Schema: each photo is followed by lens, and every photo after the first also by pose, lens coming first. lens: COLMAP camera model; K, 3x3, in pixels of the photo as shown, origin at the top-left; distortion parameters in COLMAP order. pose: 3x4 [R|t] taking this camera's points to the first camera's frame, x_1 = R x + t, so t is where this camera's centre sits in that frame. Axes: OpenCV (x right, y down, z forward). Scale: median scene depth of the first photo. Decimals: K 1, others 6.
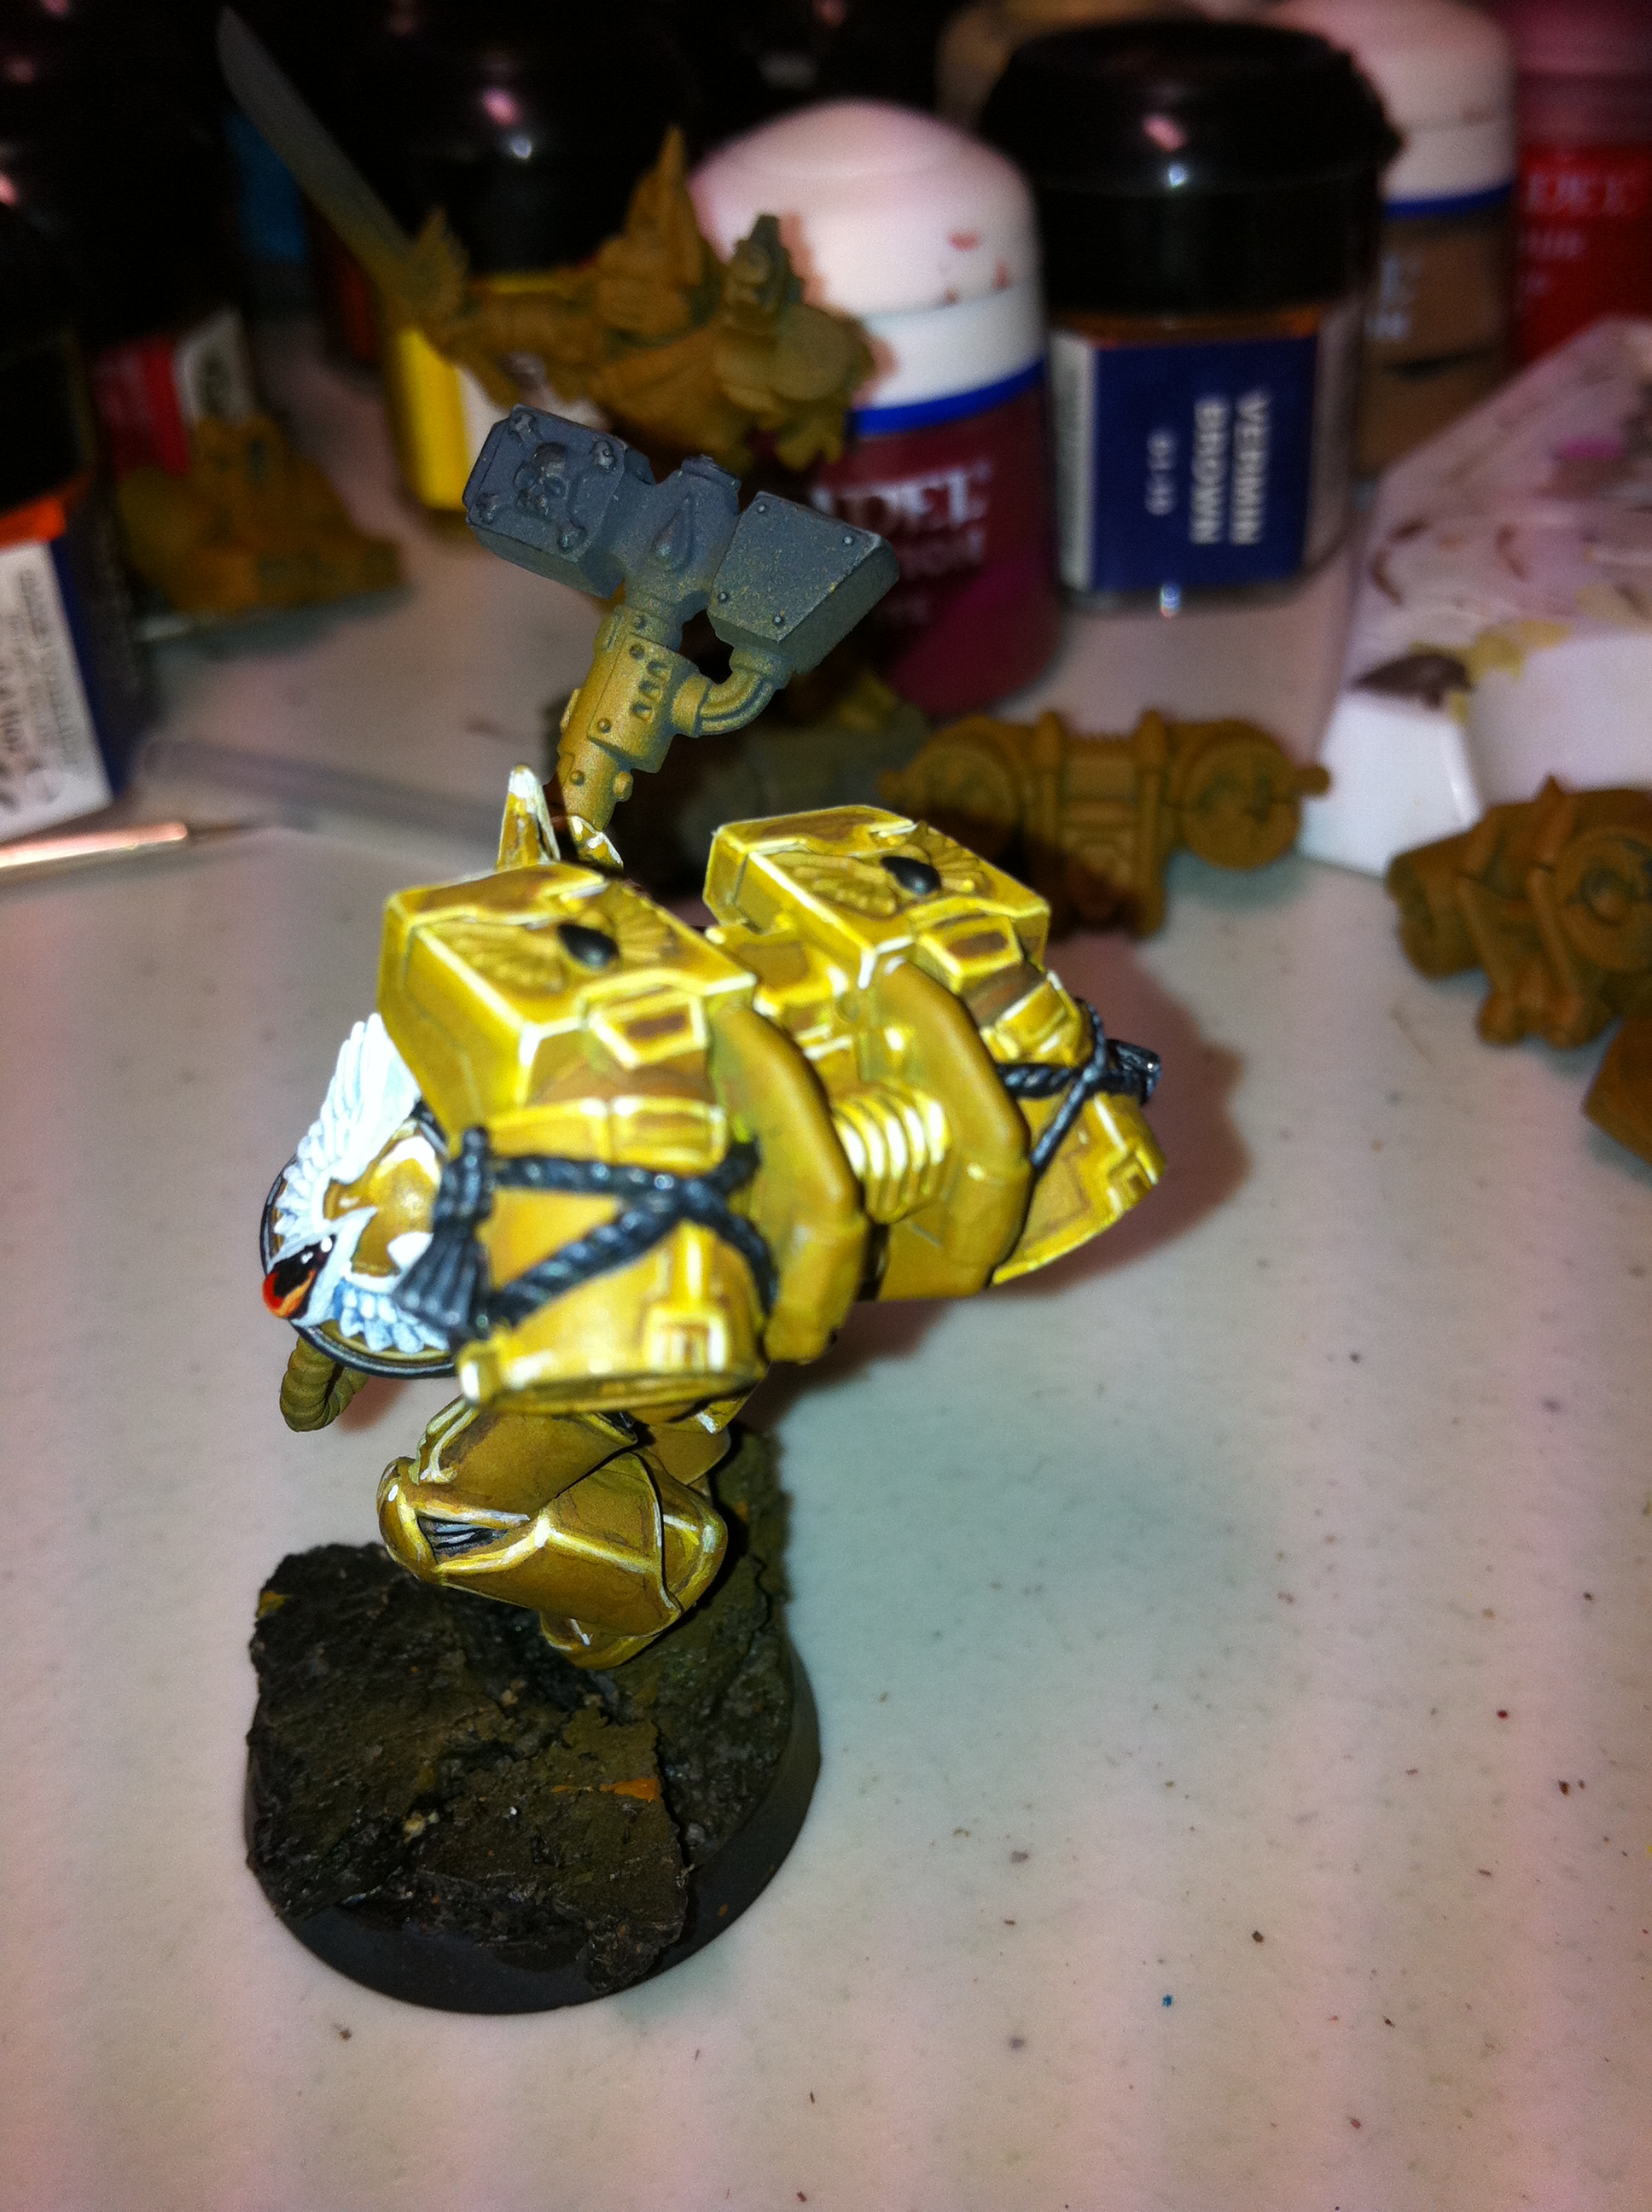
lens RADIAL K [[2260.9, 0, 826.0], [0, 2260.9, 1106.0], [0, 0, 1]] dist [0.002528, -0.270066]
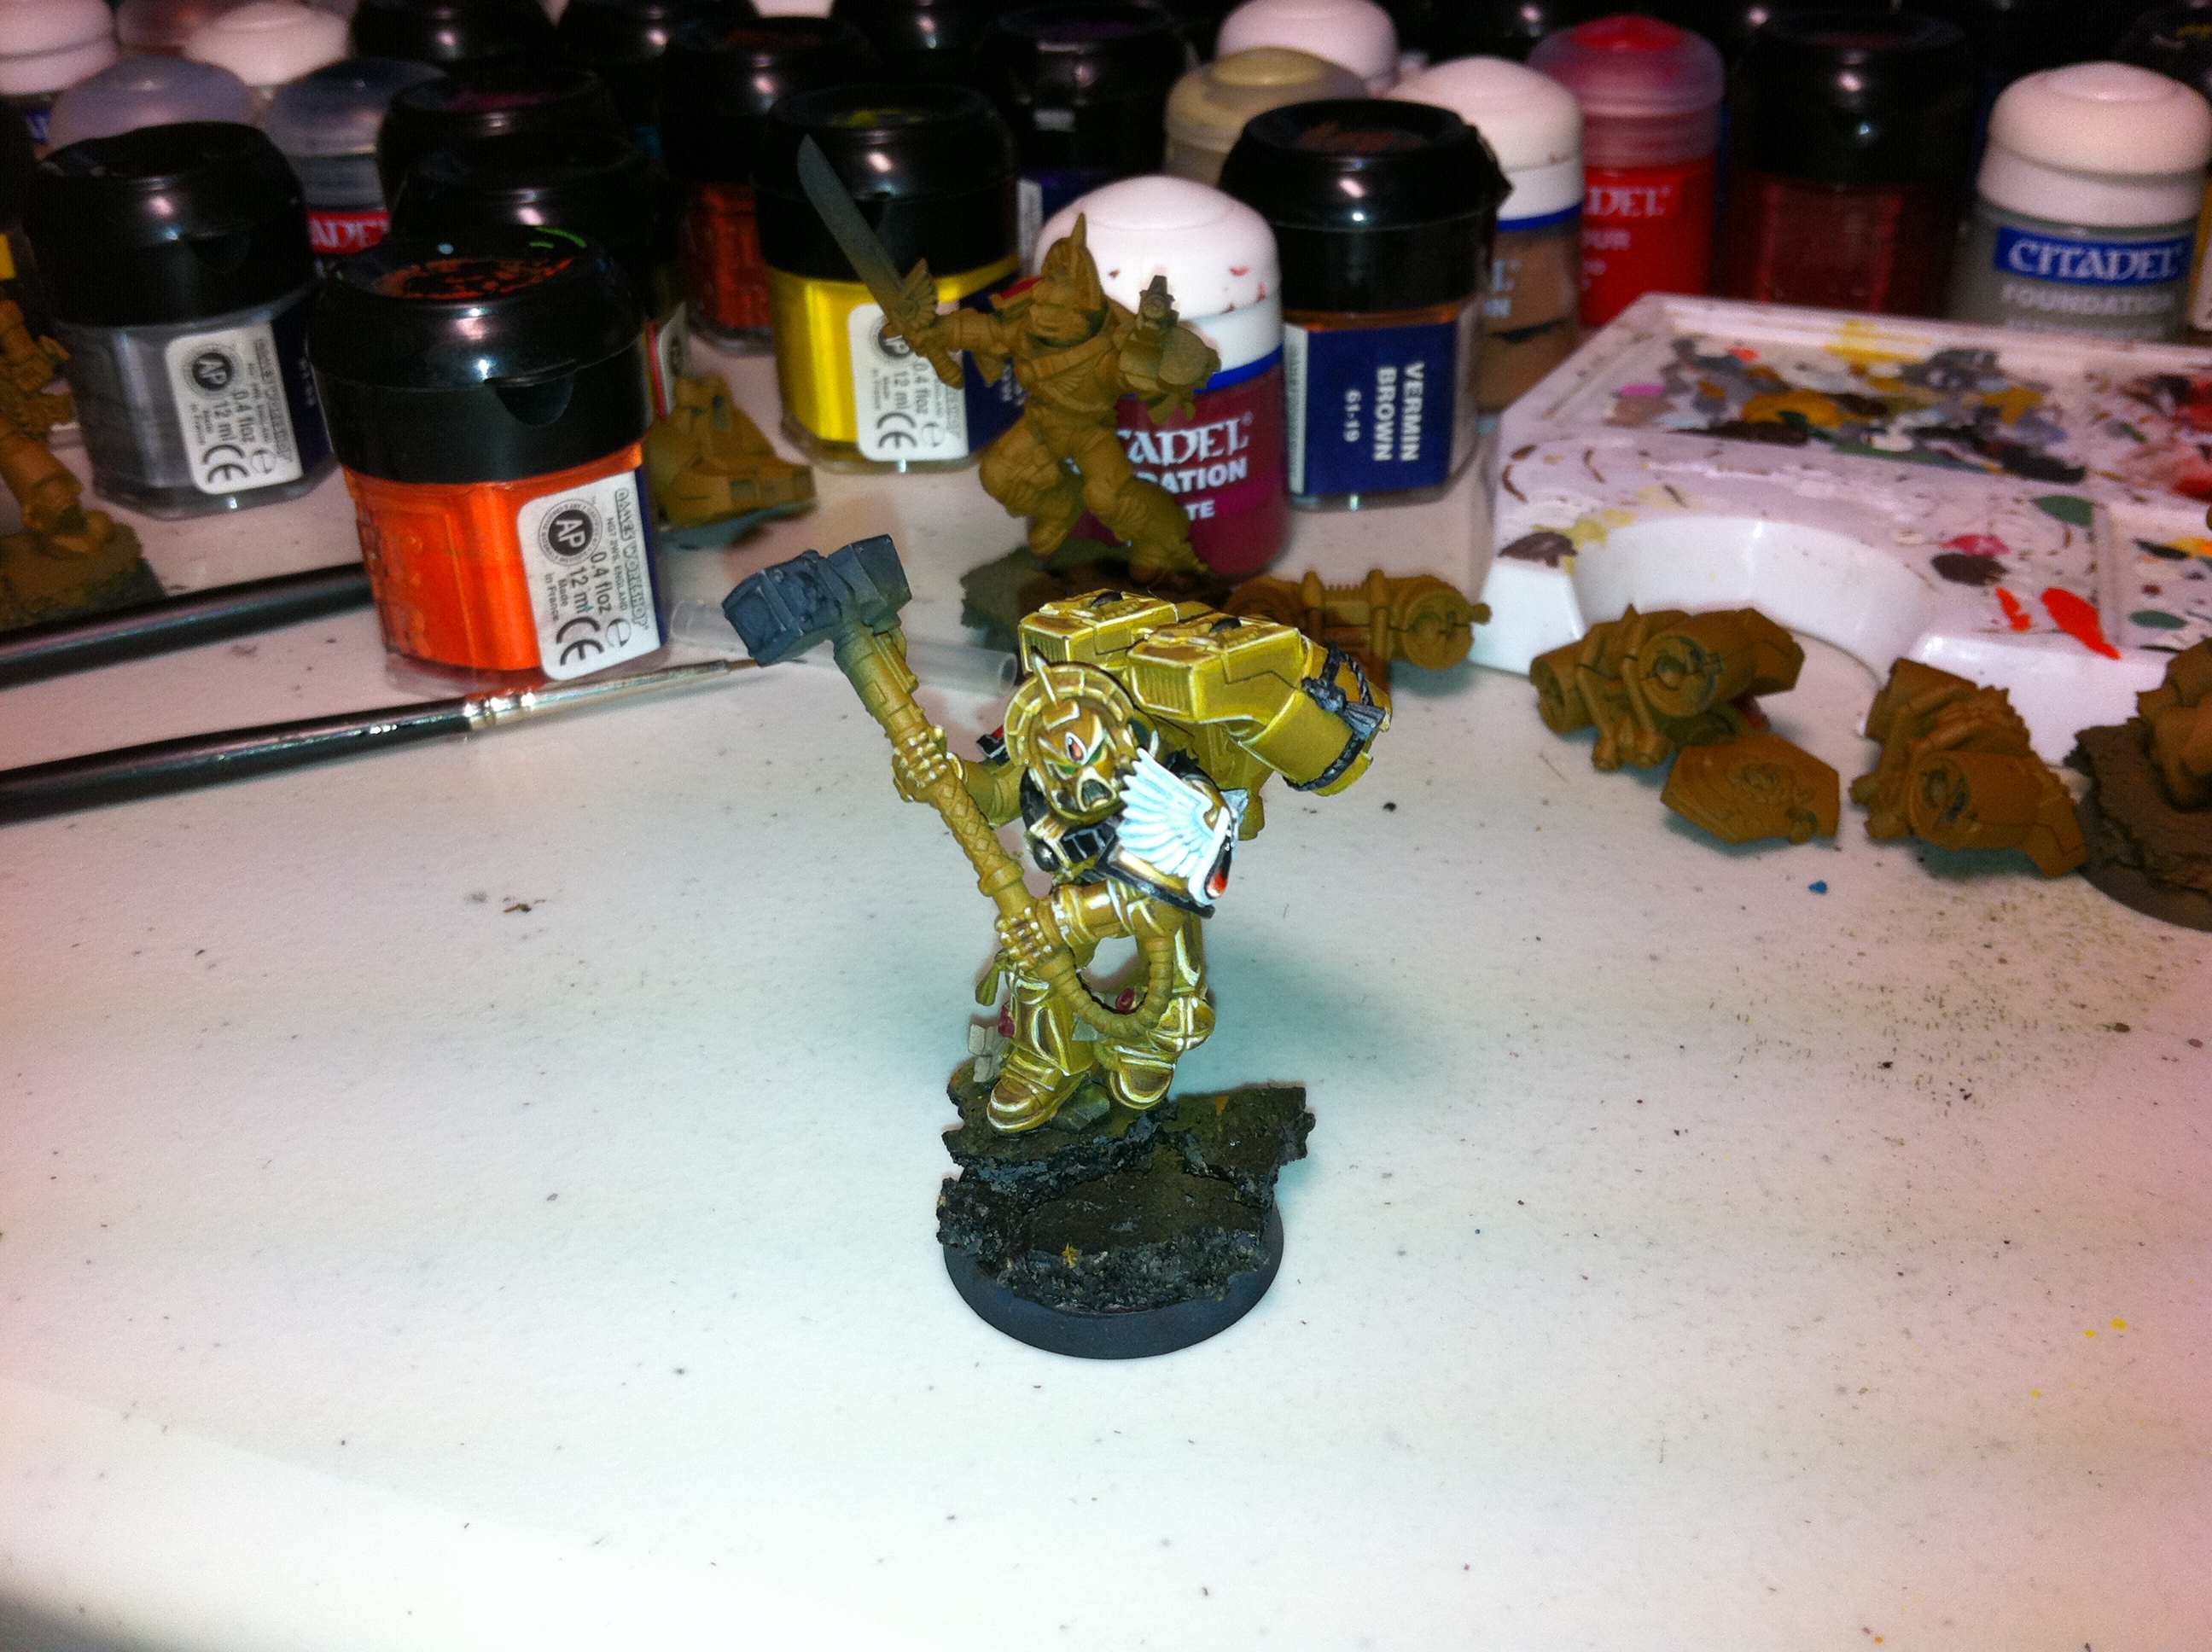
lens RADIAL K [[2179.4, 0, 1057.6], [0, 2179.4, 825.5], [0, 0, 1]] dist [0.010226, -0.216059]
pose [[0.997484, -0.023938, 0.066733, -0.169939], [0.028686, 0.997054, -0.071132, 0.095767], [-0.064834, 0.072867, 0.995232, -0.447950]]
